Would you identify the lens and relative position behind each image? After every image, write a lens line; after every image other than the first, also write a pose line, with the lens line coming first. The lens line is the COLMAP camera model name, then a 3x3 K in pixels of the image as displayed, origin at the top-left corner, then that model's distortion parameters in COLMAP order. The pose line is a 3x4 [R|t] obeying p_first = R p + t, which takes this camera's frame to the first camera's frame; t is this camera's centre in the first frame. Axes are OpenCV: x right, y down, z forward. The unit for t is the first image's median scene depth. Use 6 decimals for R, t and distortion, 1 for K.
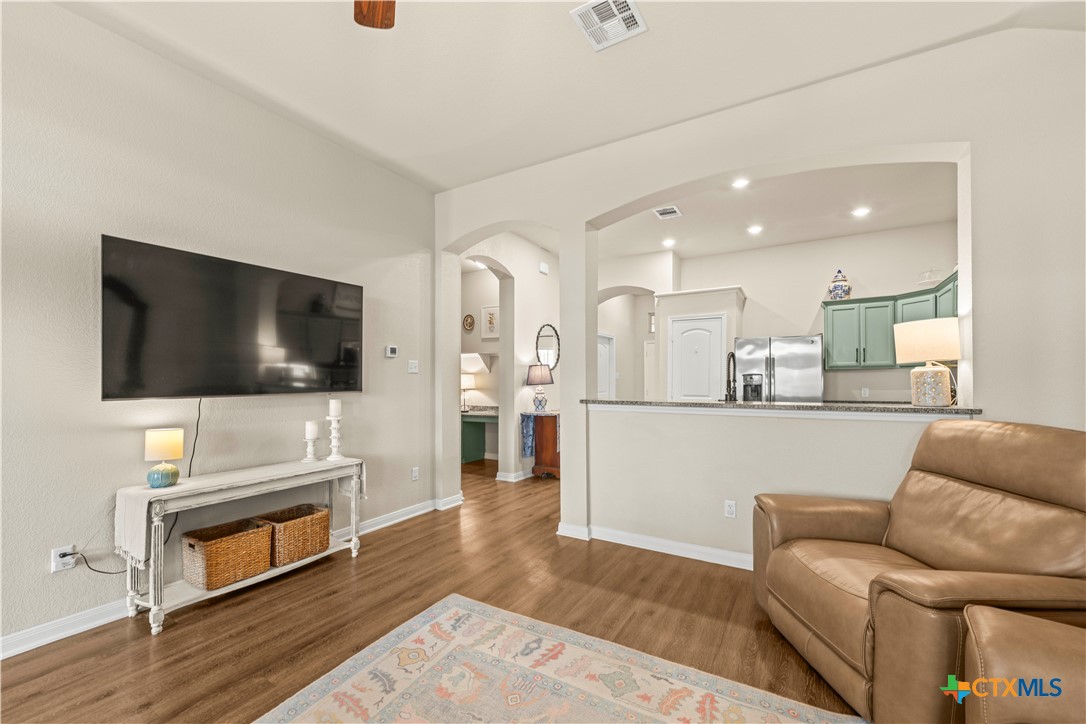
lens RADIAL K [[434.8, 0, 553.0], [0, 434.8, 368.4], [0, 0, 1]] dist [-0.000285, -0.000040]
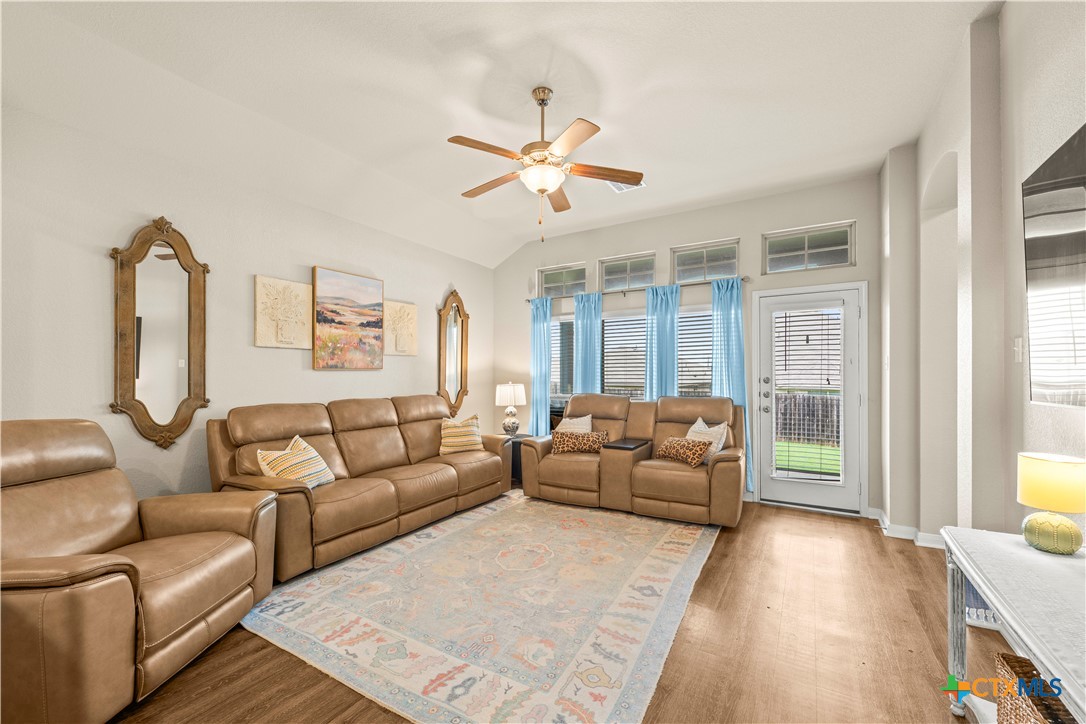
lens RADIAL K [[434.8, 0, 553.0], [0, 434.8, 368.4], [0, 0, 1]] dist [-0.000285, -0.000040]
pose [[-0.999924, 0.003158, 0.011951, -0.164589], [0.002603, 0.998928, -0.046212, 0.032840], [-0.012084, -0.046177, -0.998860, 1.287068]]
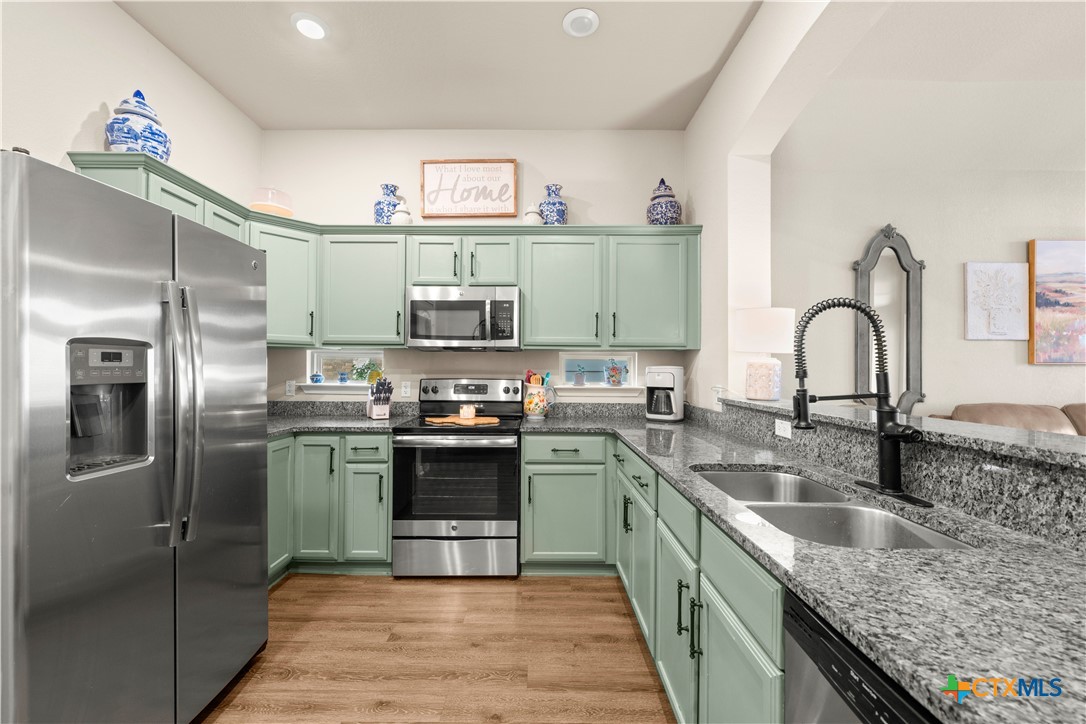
lens RADIAL K [[433.3, 0, 543.2], [0, 433.3, 360.4], [0, 0, 1]] dist [0.000626, -0.000137]
pose [[-0.486568, 0.014958, 0.873515, 0.225011], [-0.032804, 0.998836, -0.035377, 0.042147], [-0.873027, -0.045868, -0.485510, 1.579072]]
